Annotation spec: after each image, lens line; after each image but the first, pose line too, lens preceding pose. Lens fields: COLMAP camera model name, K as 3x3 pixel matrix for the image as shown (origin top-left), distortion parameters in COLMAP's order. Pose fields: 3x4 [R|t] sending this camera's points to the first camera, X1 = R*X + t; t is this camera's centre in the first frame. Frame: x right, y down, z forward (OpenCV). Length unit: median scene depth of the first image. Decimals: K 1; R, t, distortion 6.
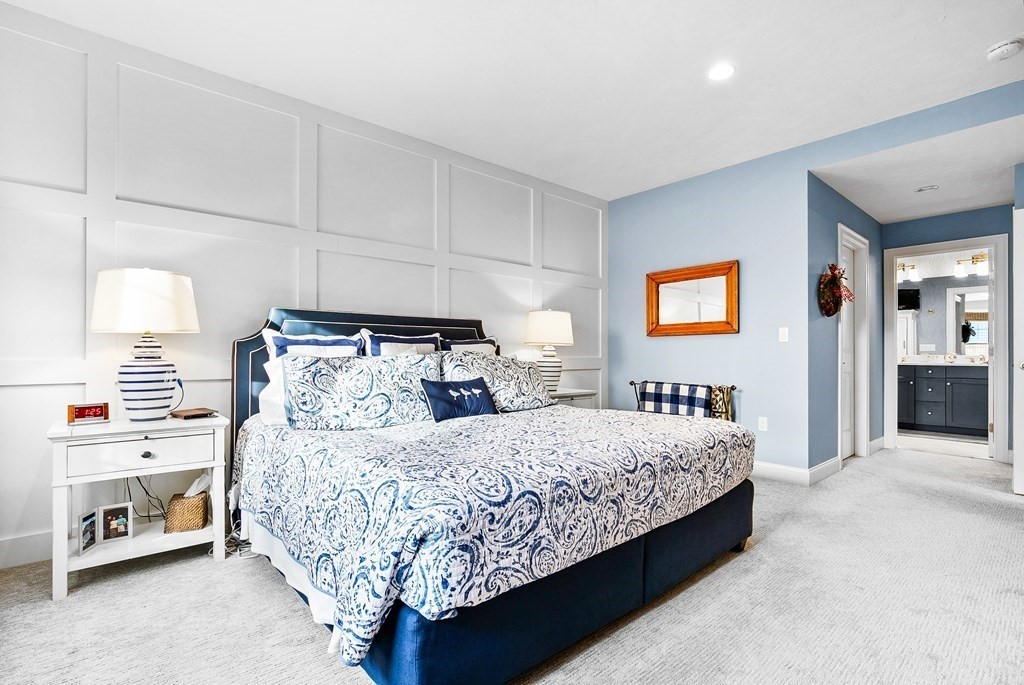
lens RADIAL K [[482.6, 0, 511.1], [0, 482.6, 354.1], [0, 0, 1]] dist [-0.001894, -0.000276]
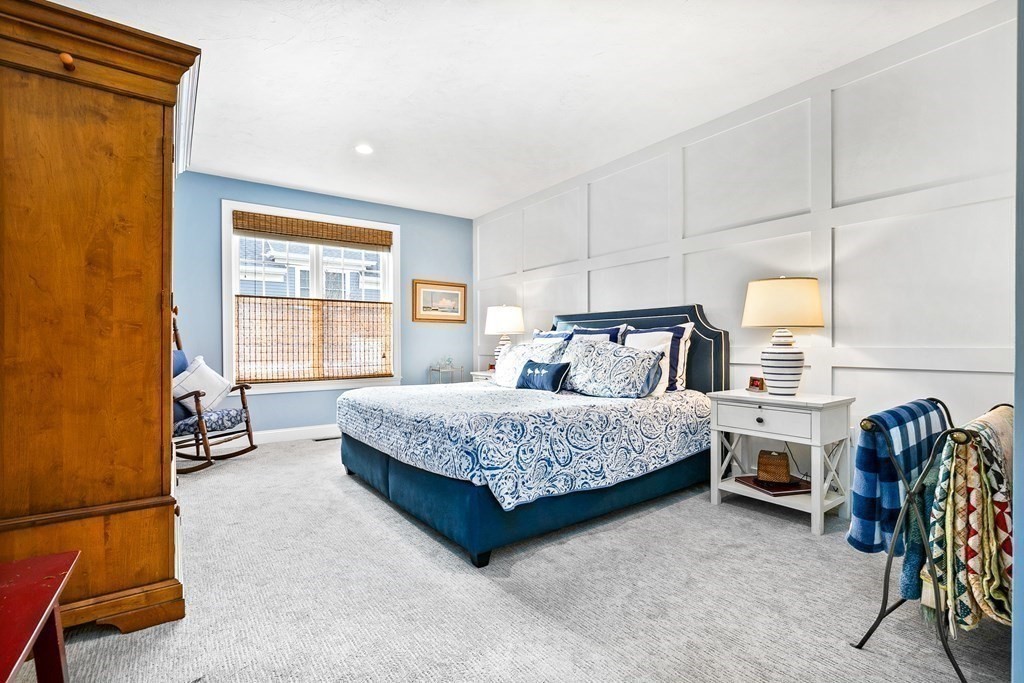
lens RADIAL K [[466.4, 0, 514.3], [0, 466.4, 347.1], [0, 0, 1]] dist [-0.012973, 0.000921]
pose [[-0.072875, 0.008415, -0.997306, 0.904023], [0.008391, 0.999934, 0.007824, 0.000529], [0.997306, -0.007799, -0.072941, 0.777137]]
